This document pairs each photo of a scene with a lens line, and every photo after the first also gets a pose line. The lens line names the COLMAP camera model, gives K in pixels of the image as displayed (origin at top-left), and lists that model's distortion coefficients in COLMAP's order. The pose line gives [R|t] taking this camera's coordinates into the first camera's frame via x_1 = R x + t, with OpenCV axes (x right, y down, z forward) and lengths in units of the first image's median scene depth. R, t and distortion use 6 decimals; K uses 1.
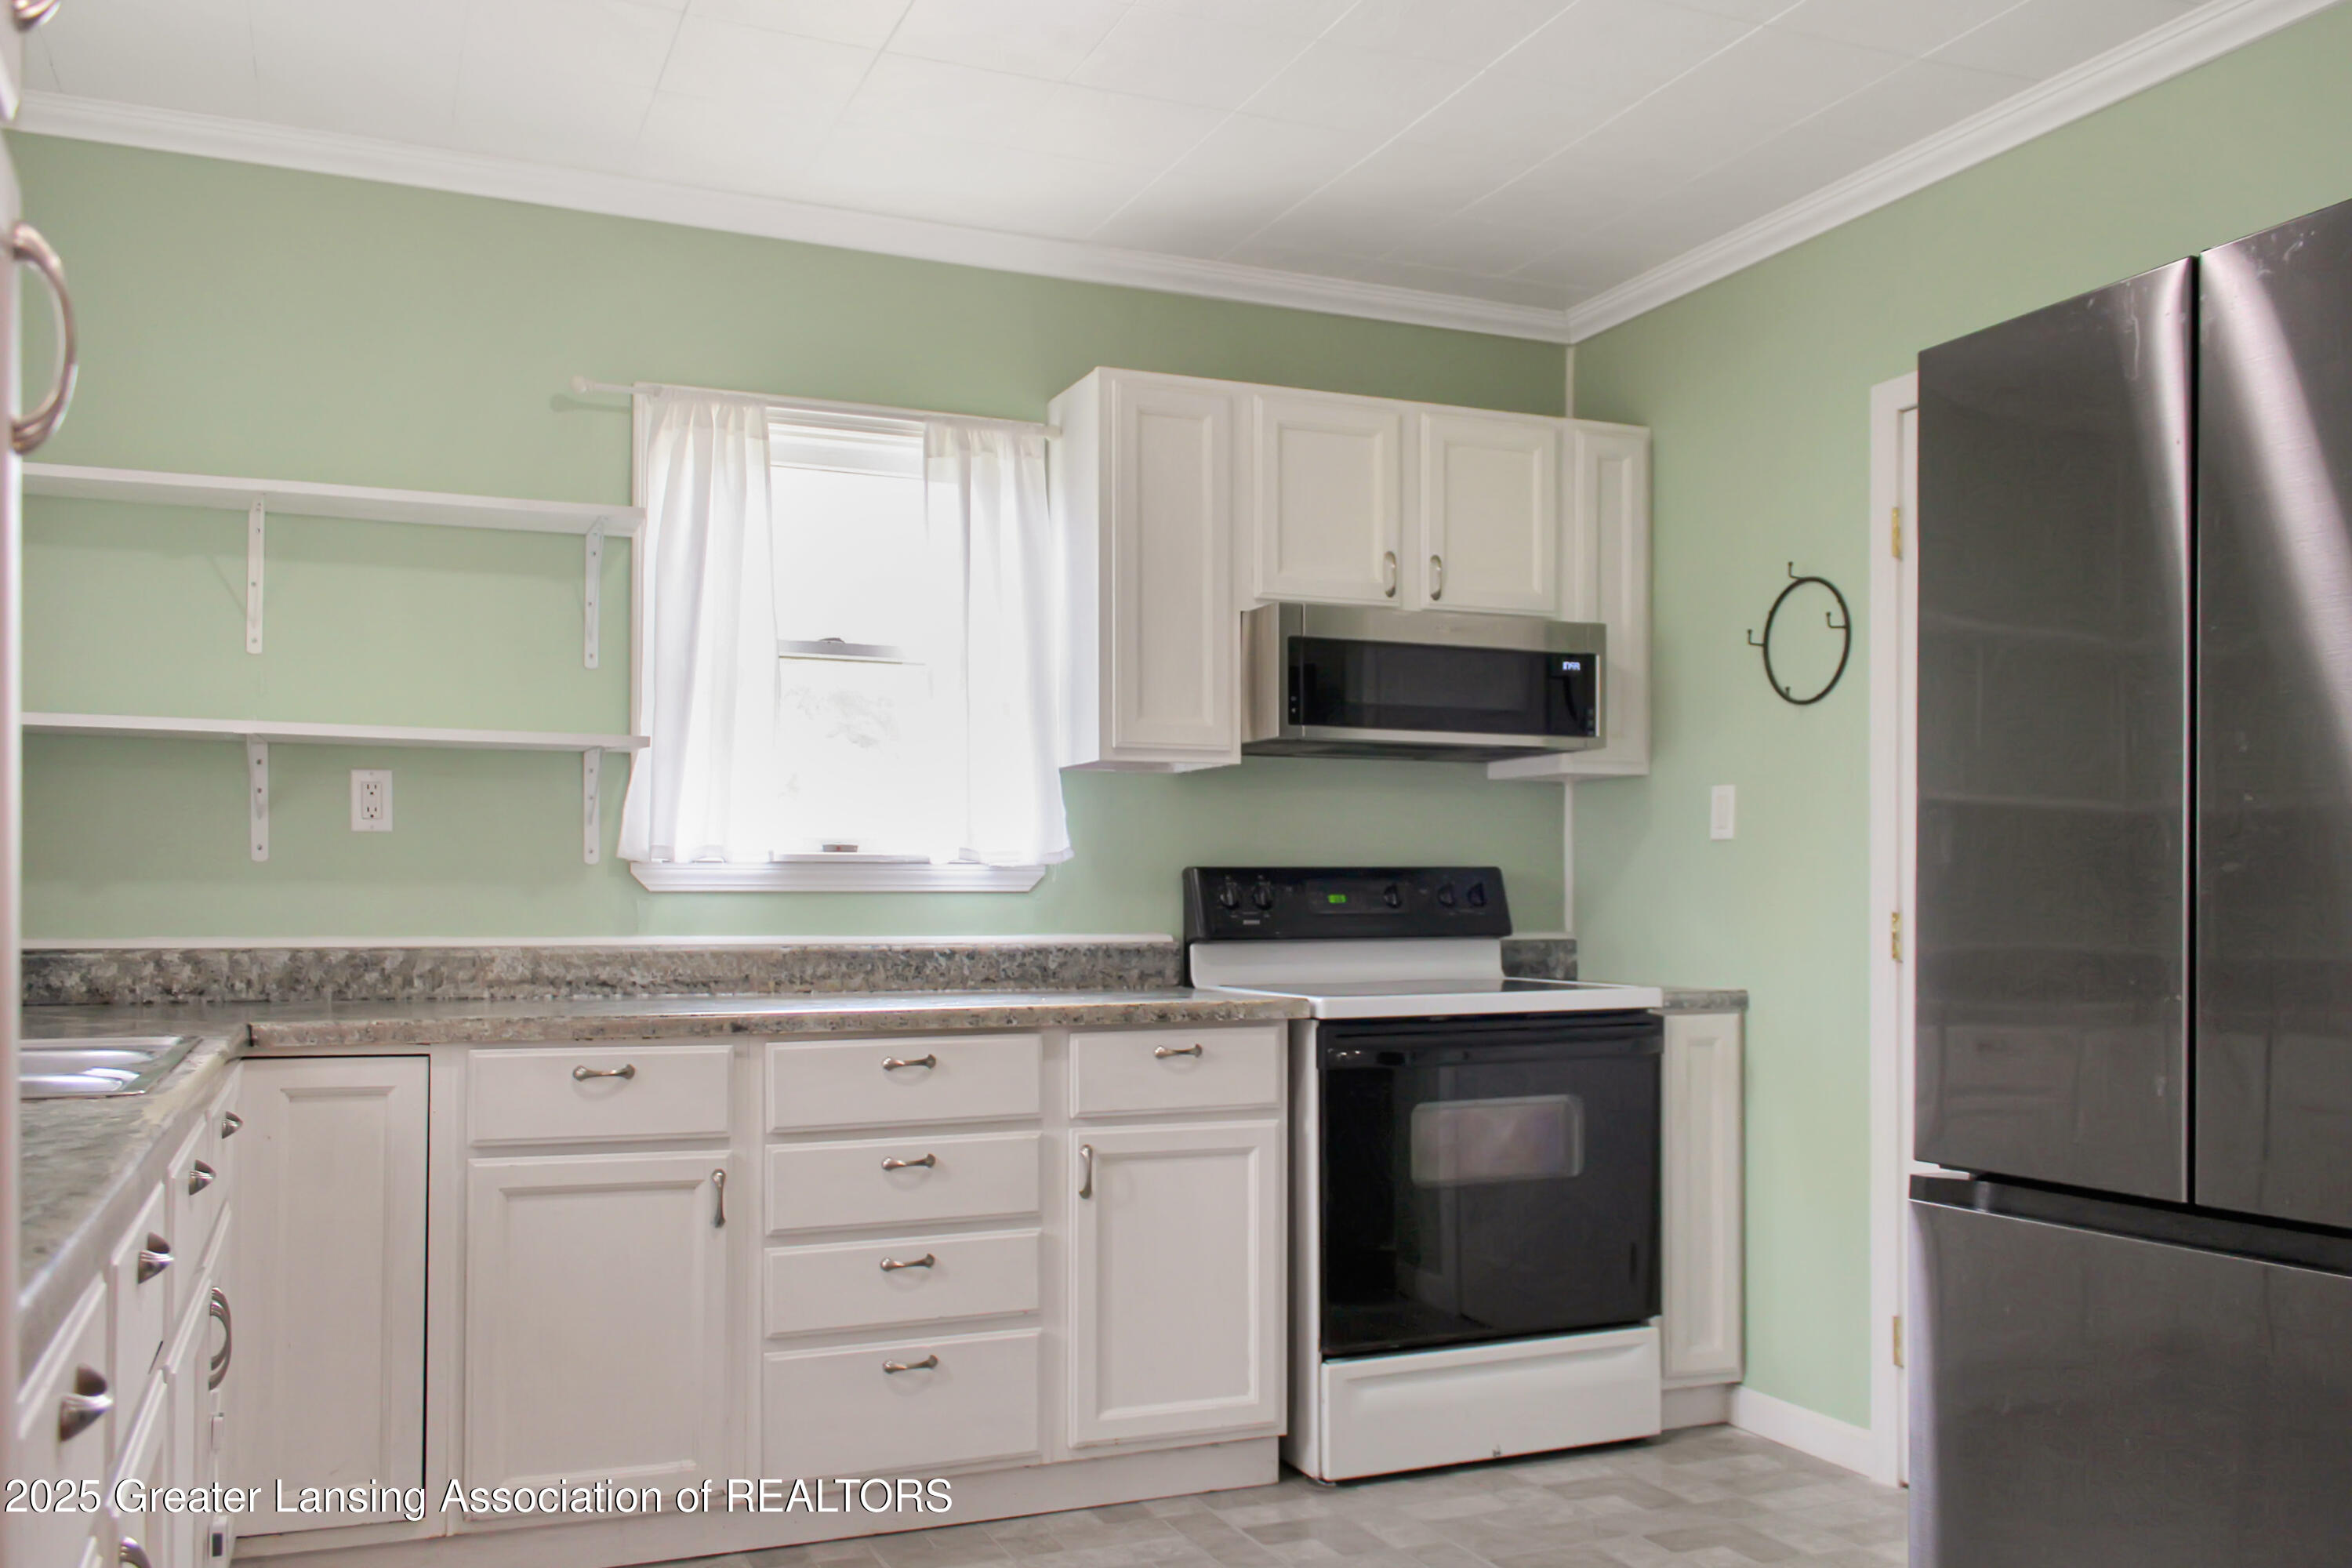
lens RADIAL K [[2122.0, 0, 1176.0], [0, 2122.0, 784.0], [0, 0, 1]] dist [-0.003062, -0.001543]
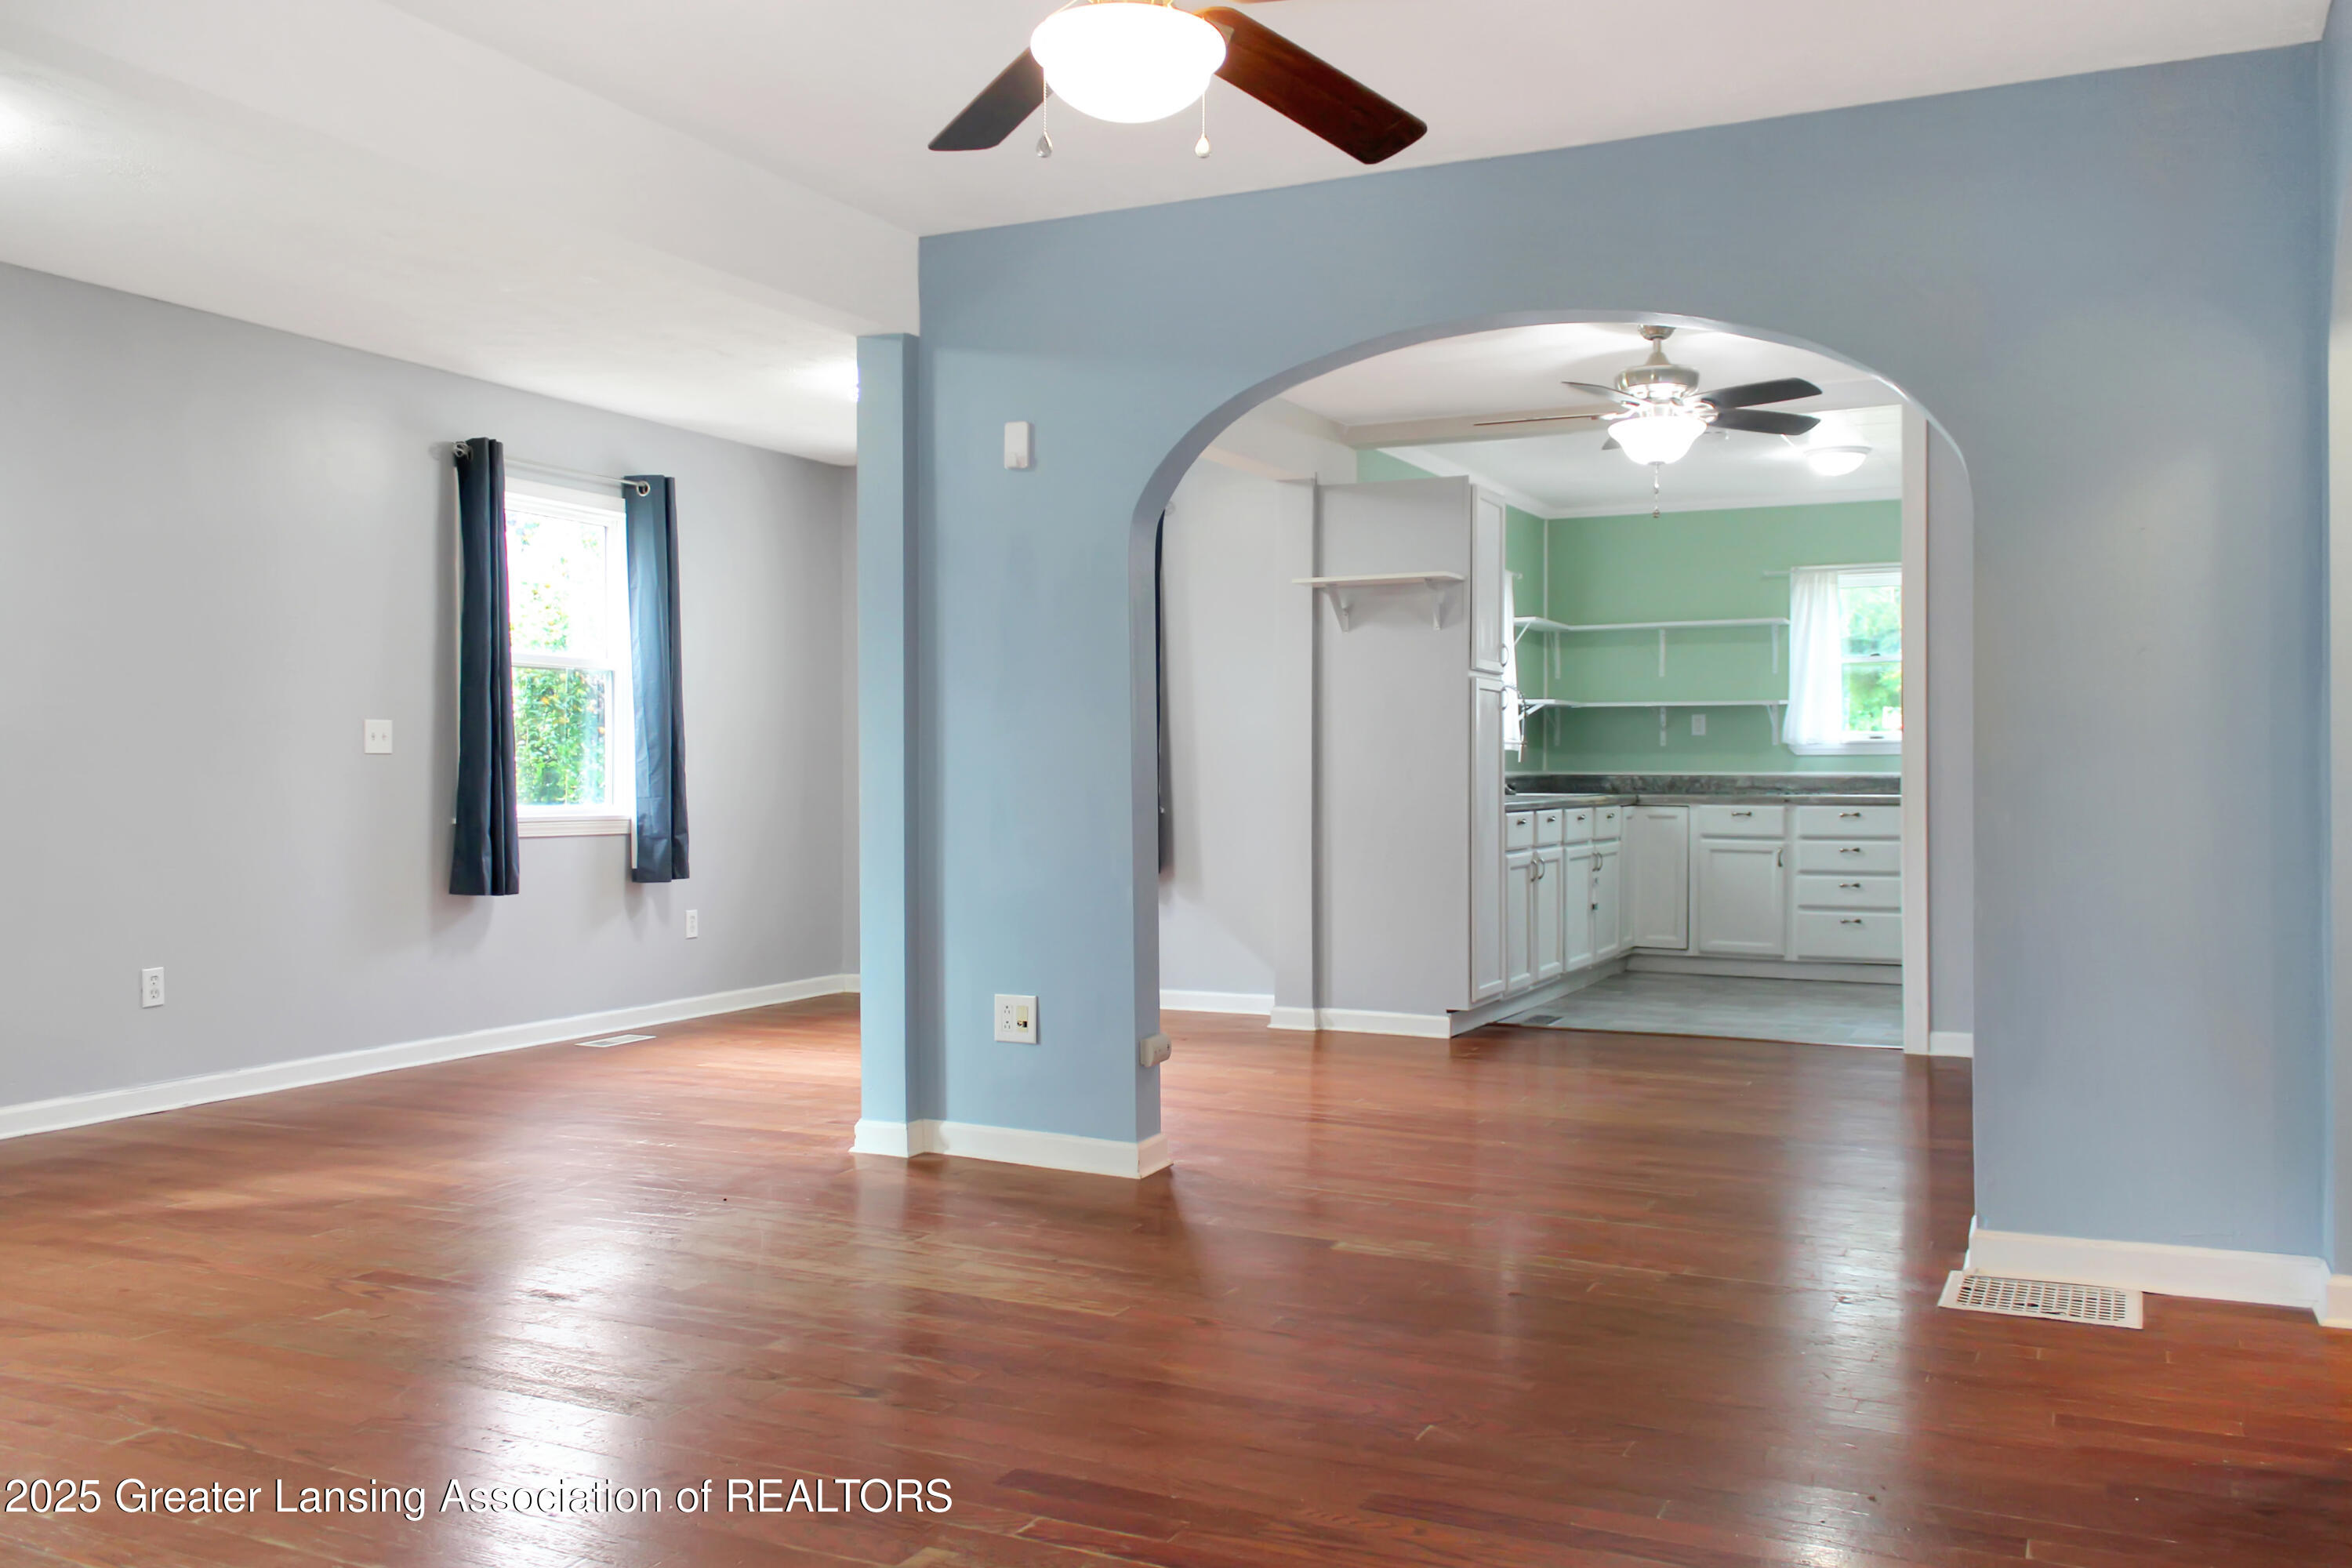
lens RADIAL K [[2122.0, 0, 1176.0], [0, 2122.0, 784.0], [0, 0, 1]] dist [-0.003062, -0.001543]
pose [[0.643080, 0.001070, -0.765798, 1.443836], [0.039794, 0.998601, 0.034812, -0.043228], [0.764765, -0.052861, 0.642138, -1.481354]]
